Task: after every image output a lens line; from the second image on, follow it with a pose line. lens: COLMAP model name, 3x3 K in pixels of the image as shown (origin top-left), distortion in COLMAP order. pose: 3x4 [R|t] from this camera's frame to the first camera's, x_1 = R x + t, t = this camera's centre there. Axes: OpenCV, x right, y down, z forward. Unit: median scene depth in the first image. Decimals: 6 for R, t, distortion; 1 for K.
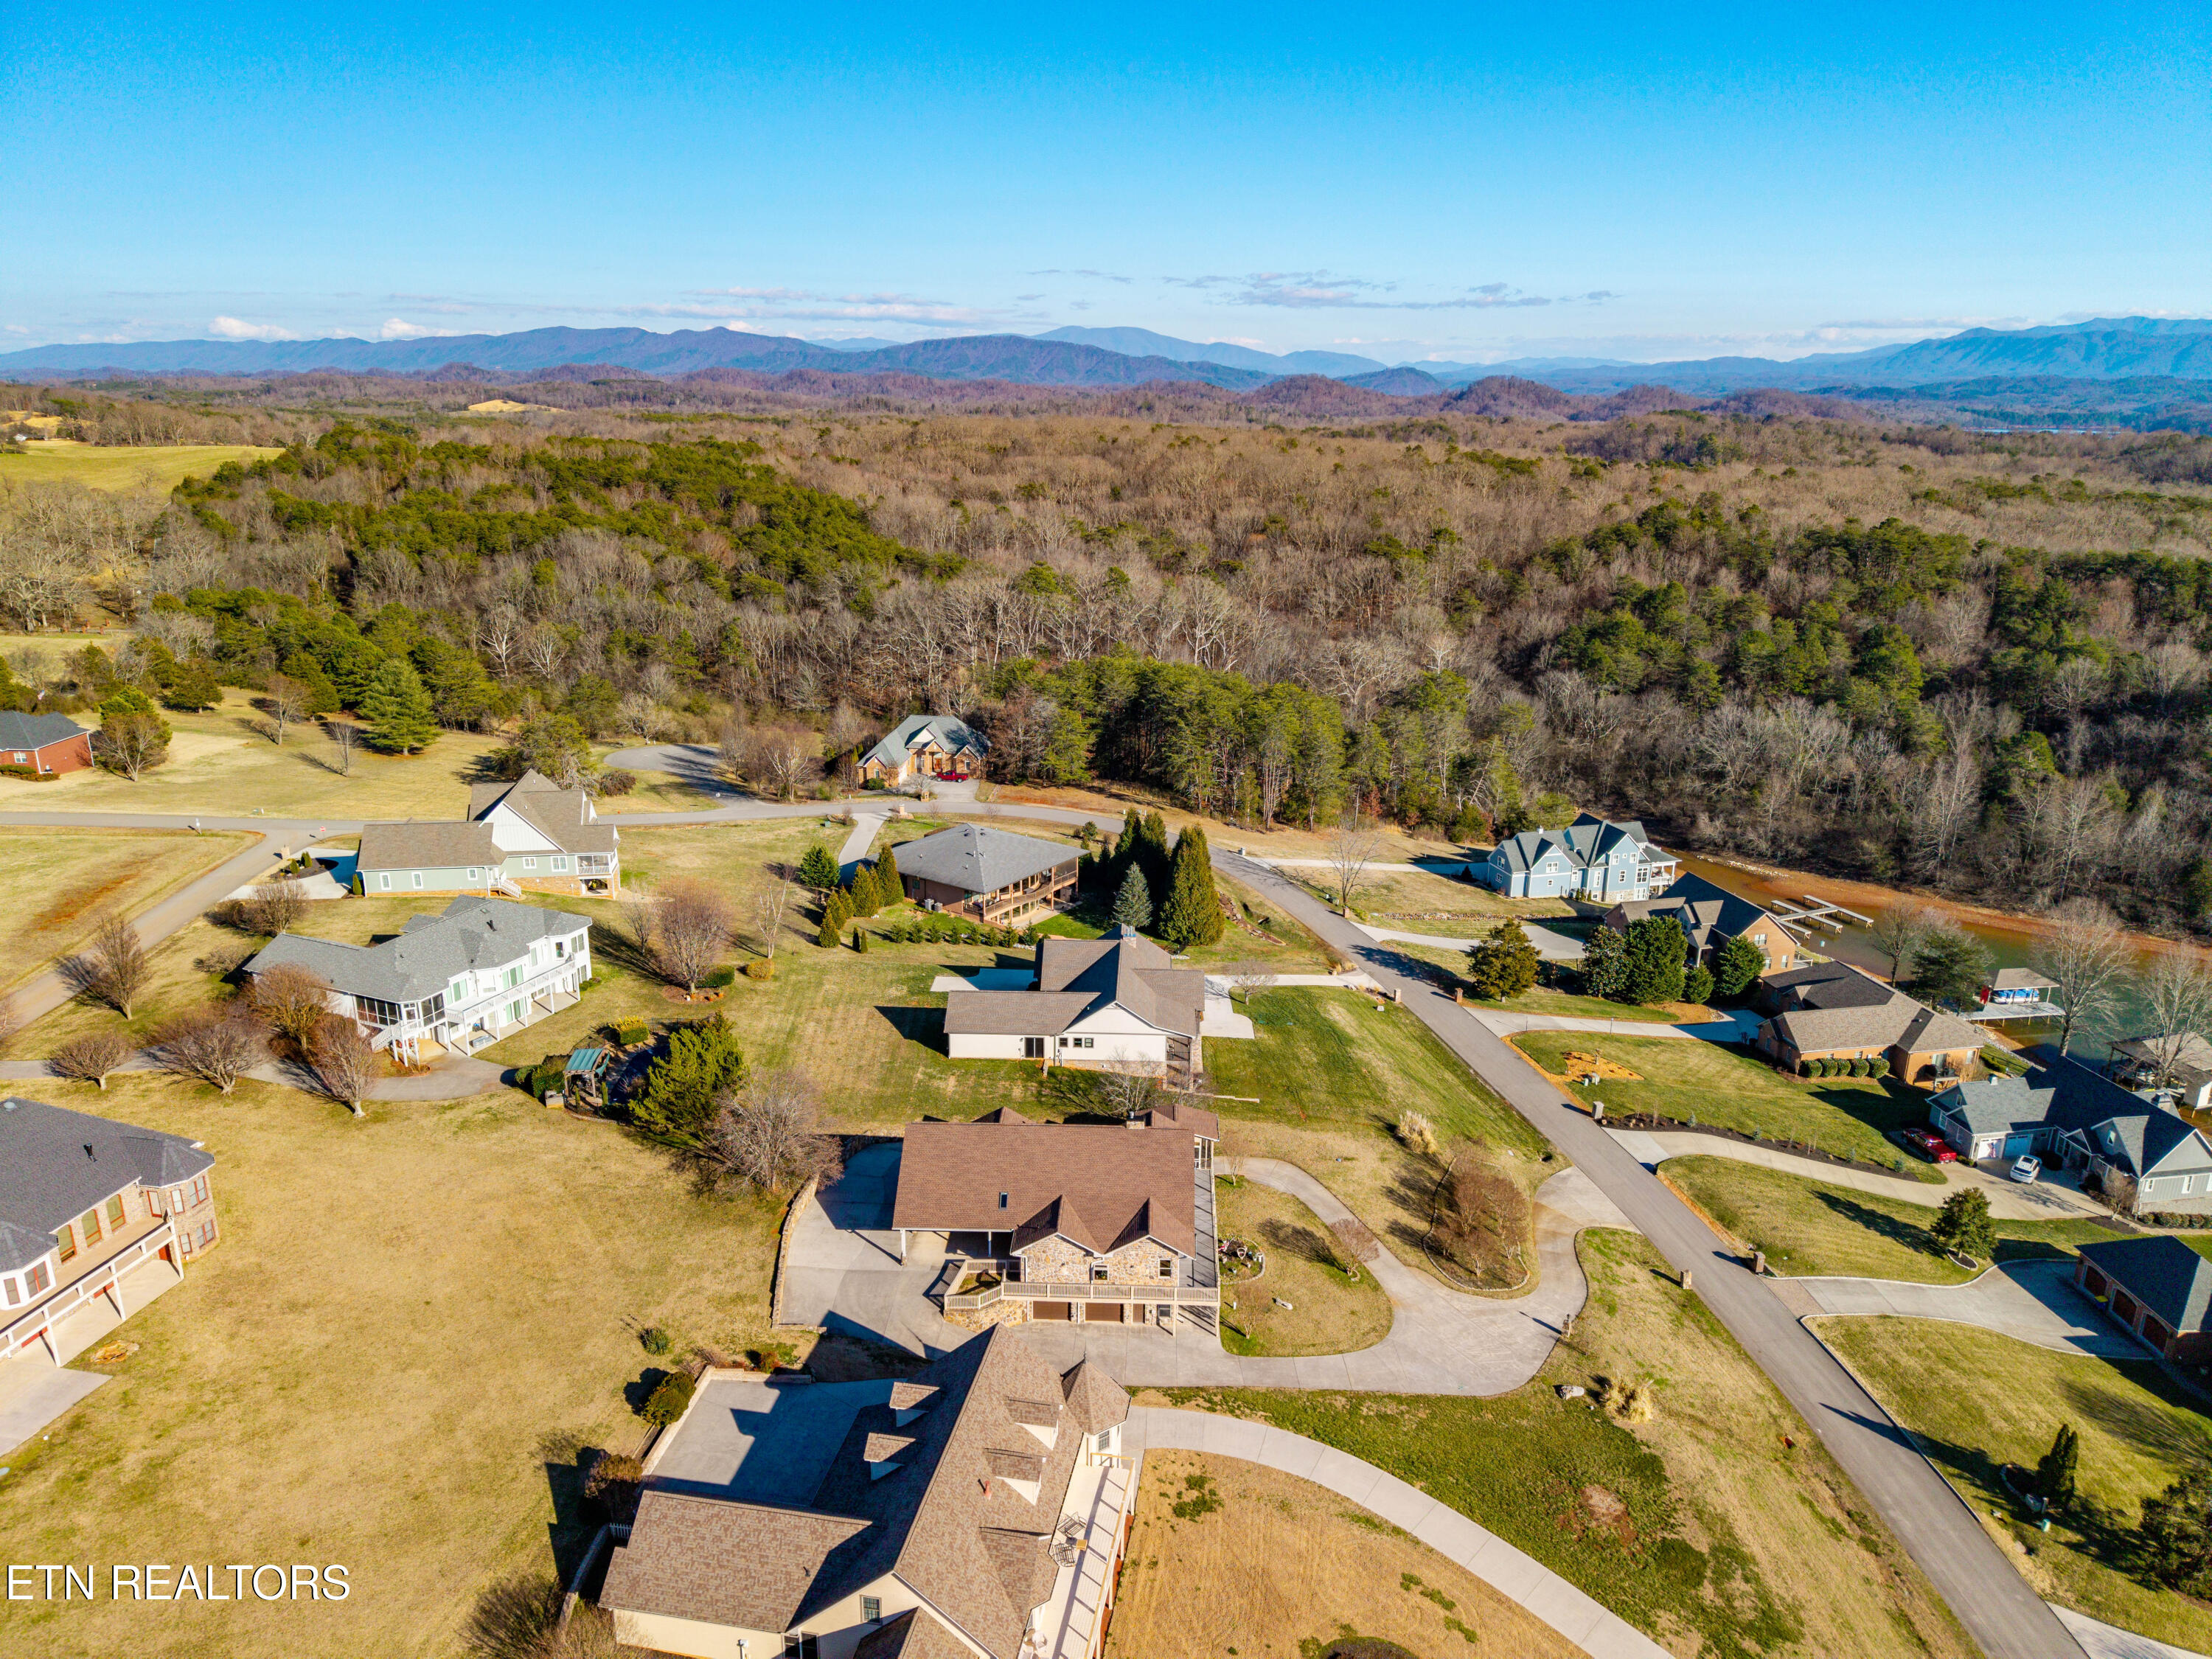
lens RADIAL K [[1478.0, 0, 1114.5], [0, 1478.0, 833.8], [0, 0, 1]] dist [0.036702, -0.034575]
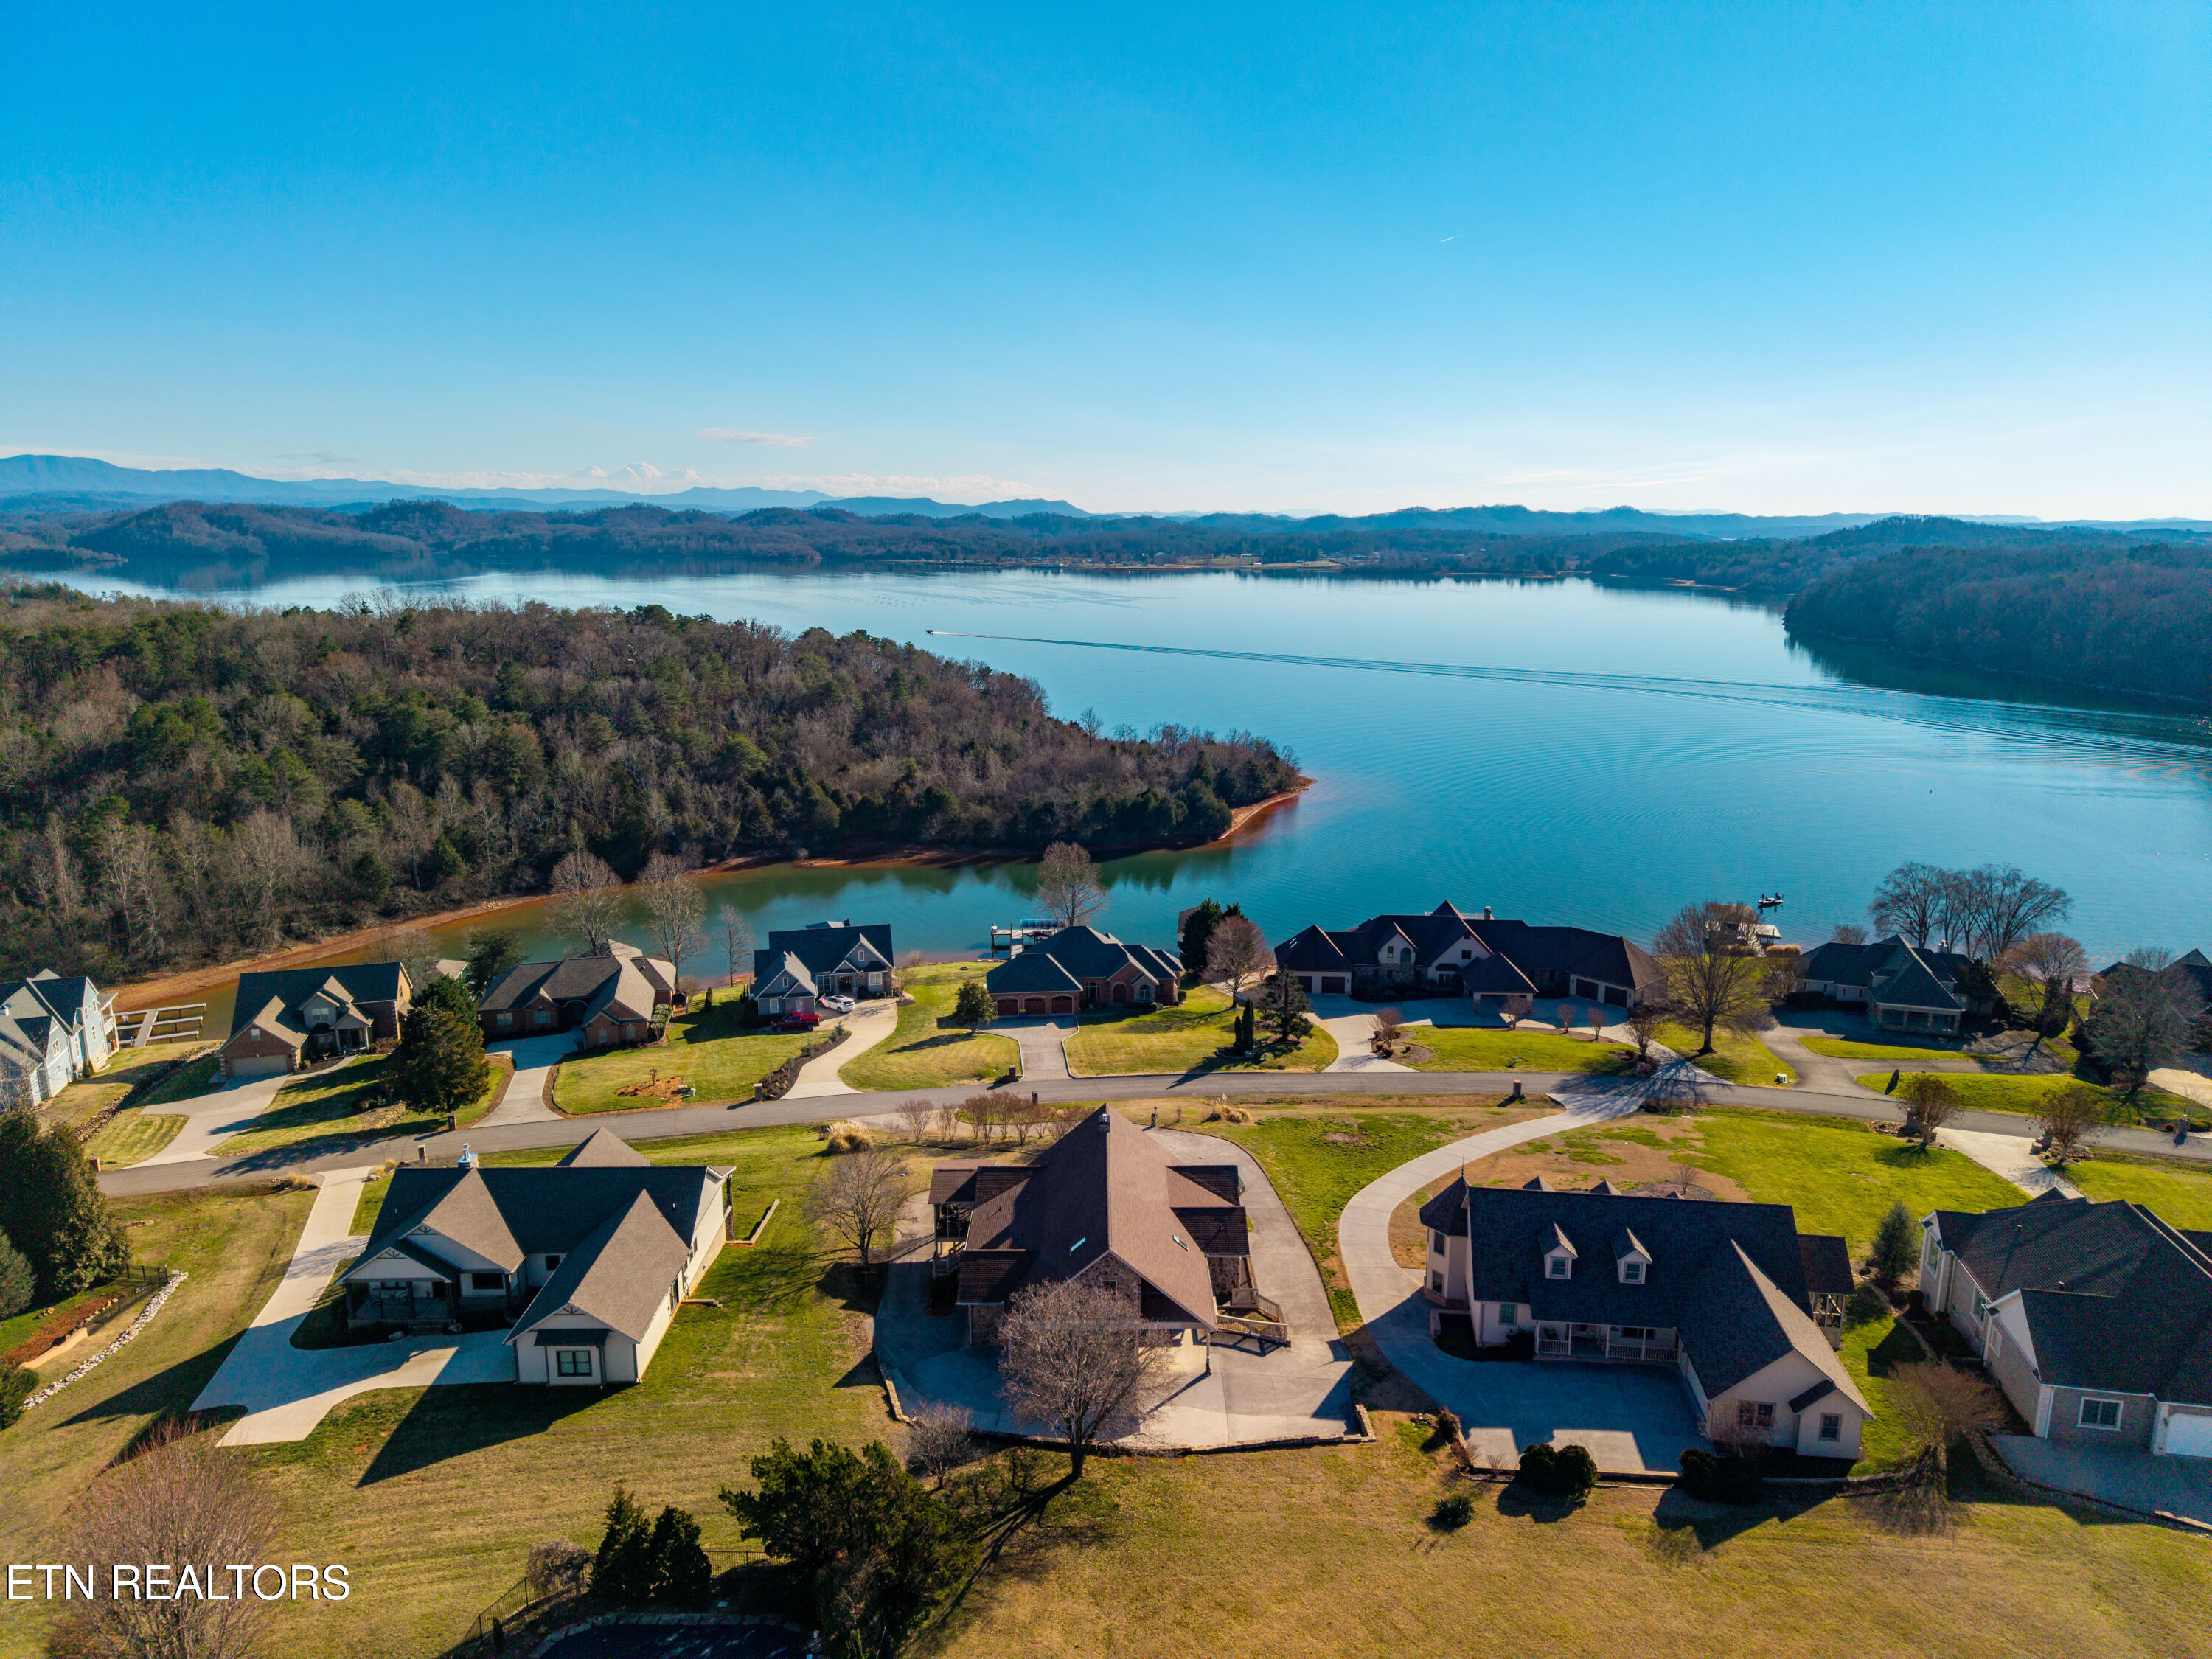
lens RADIAL K [[1478.0, 0, 1117.6], [0, 1478.0, 834.9], [0, 0, 1]] dist [0.036702, -0.034575]
pose [[-0.049293, -0.217568, 0.974800, -0.929585], [0.286814, 0.931796, 0.222473, -0.194068], [-0.956717, 0.290553, 0.016470, 1.010702]]
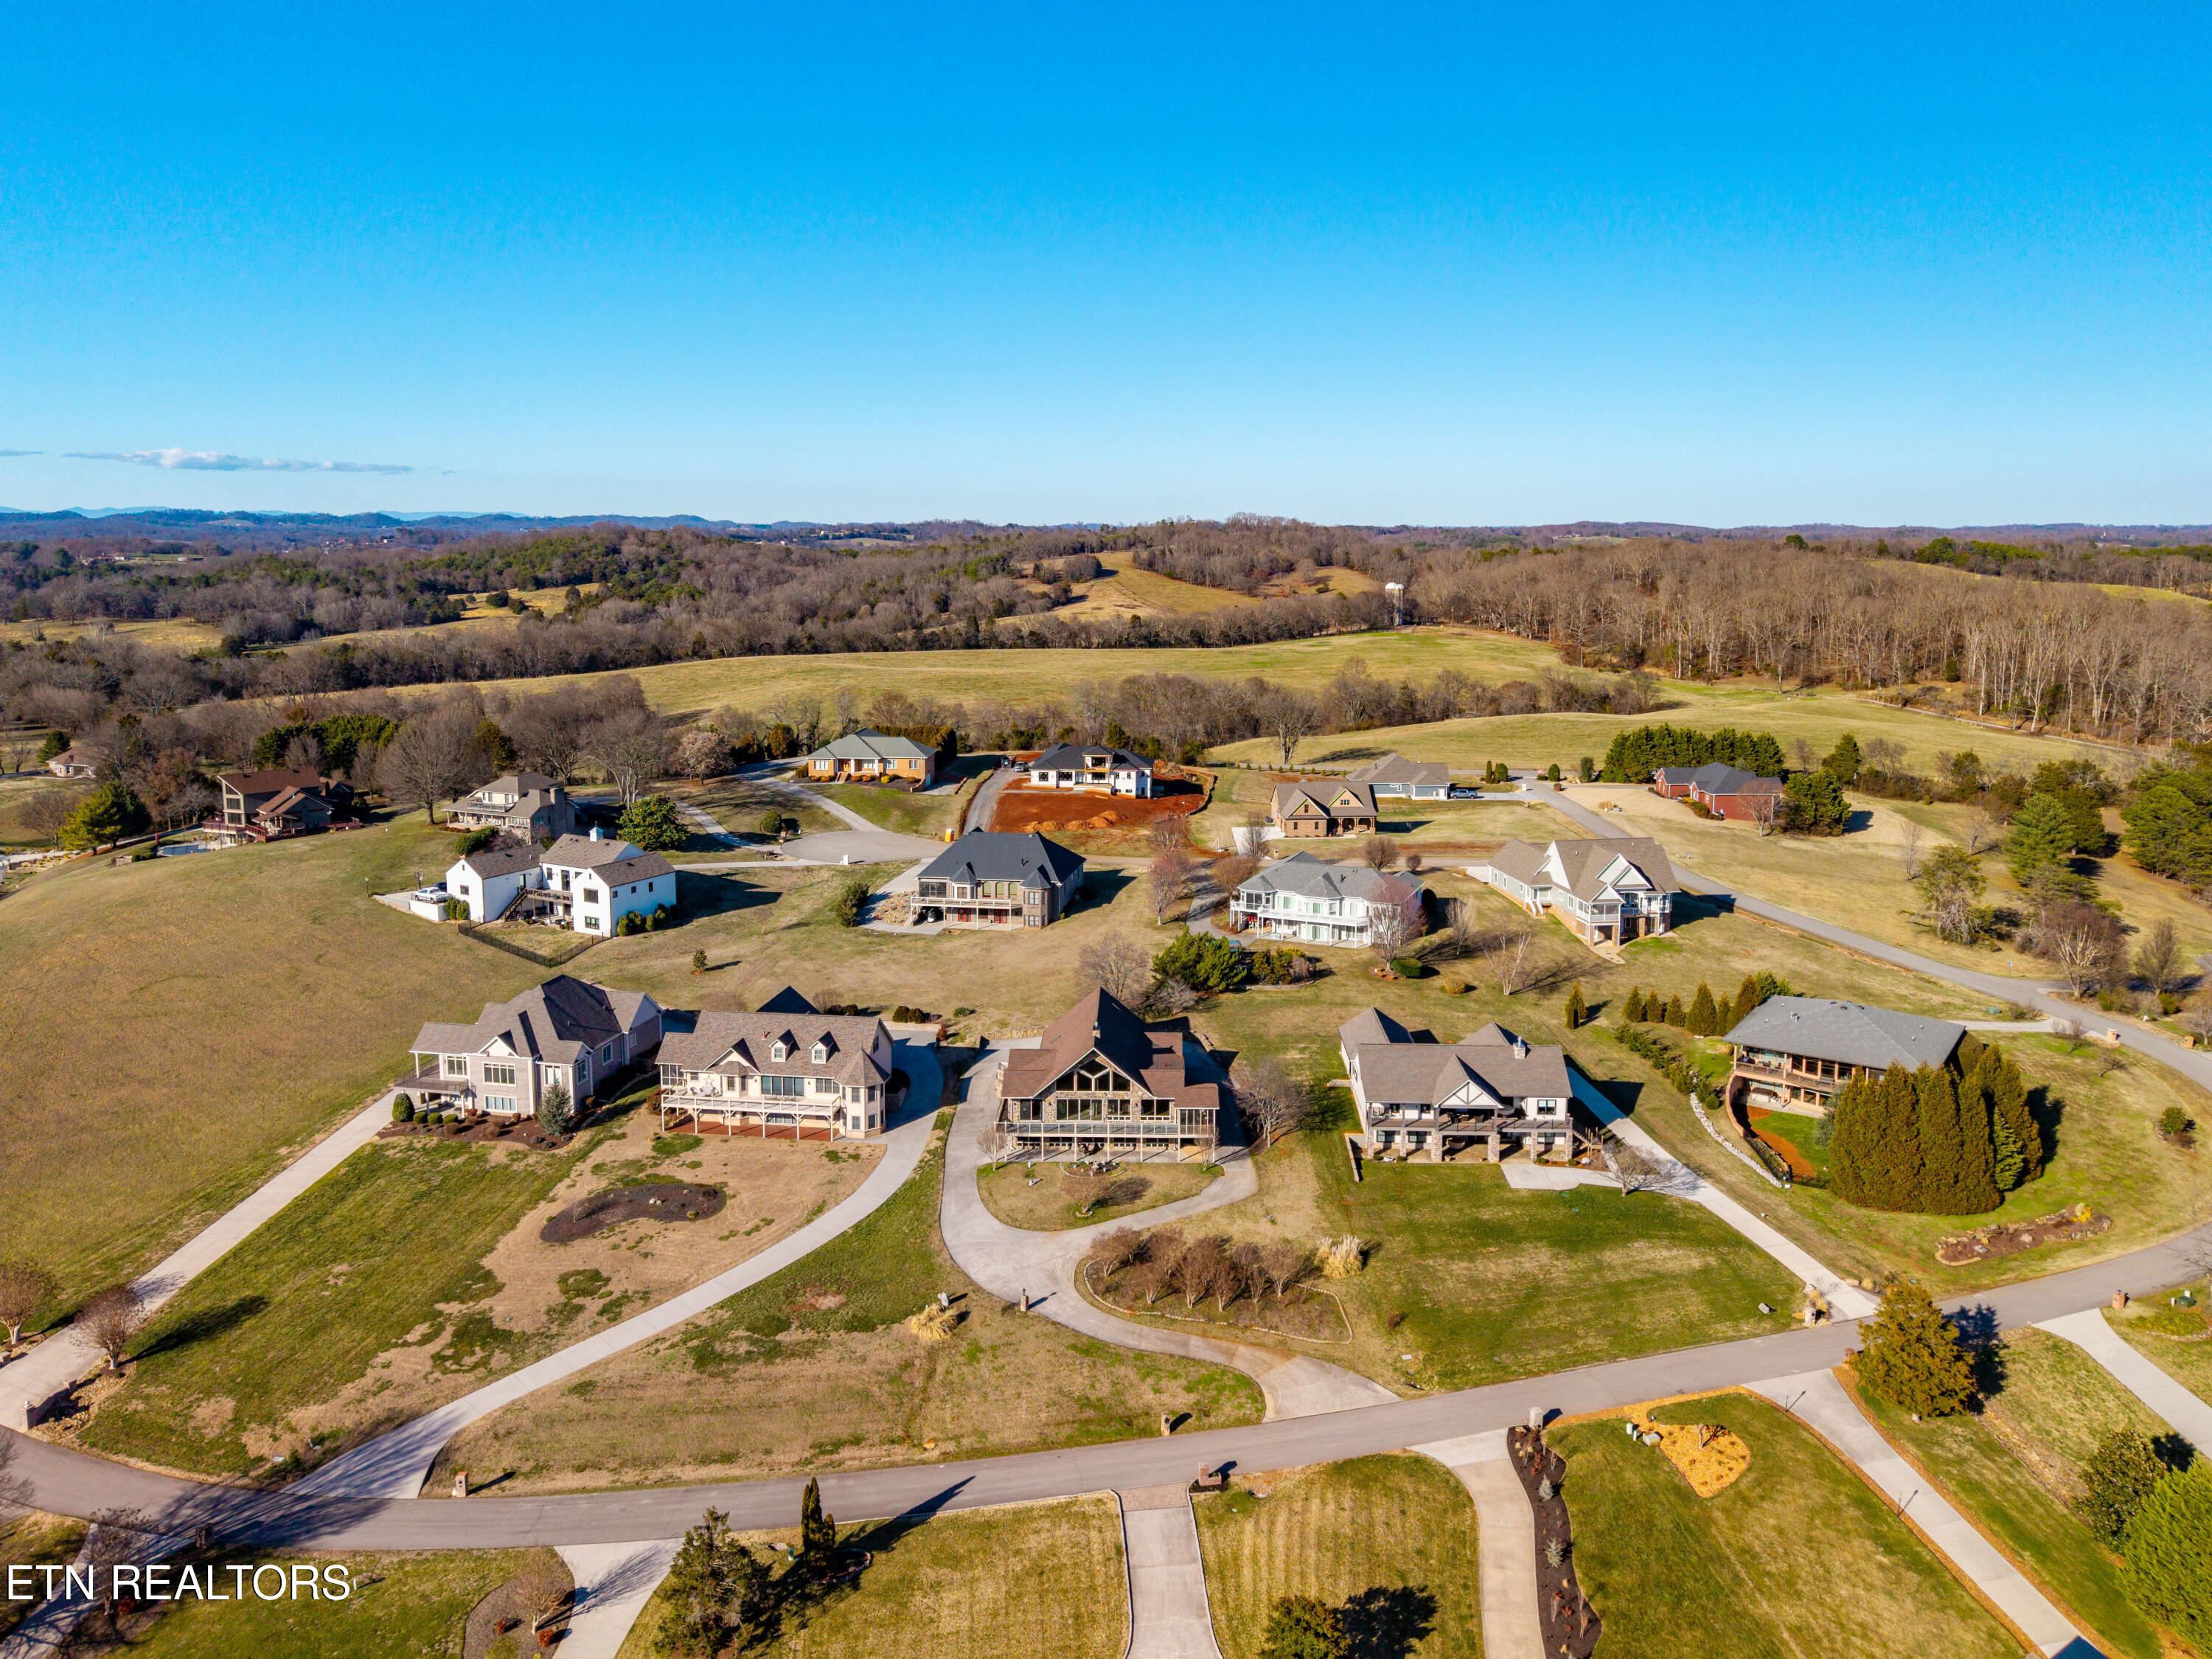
lens RADIAL K [[1641.9, 0, 1144.0], [0, 1641.9, 731.9], [0, 0, 1]] dist [0.045553, -0.059428]
pose [[0.030364, 0.115182, -0.992880, 1.622940], [-0.291330, 0.951229, 0.101441, -0.254598], [0.956141, 0.286176, 0.062439, 0.950573]]
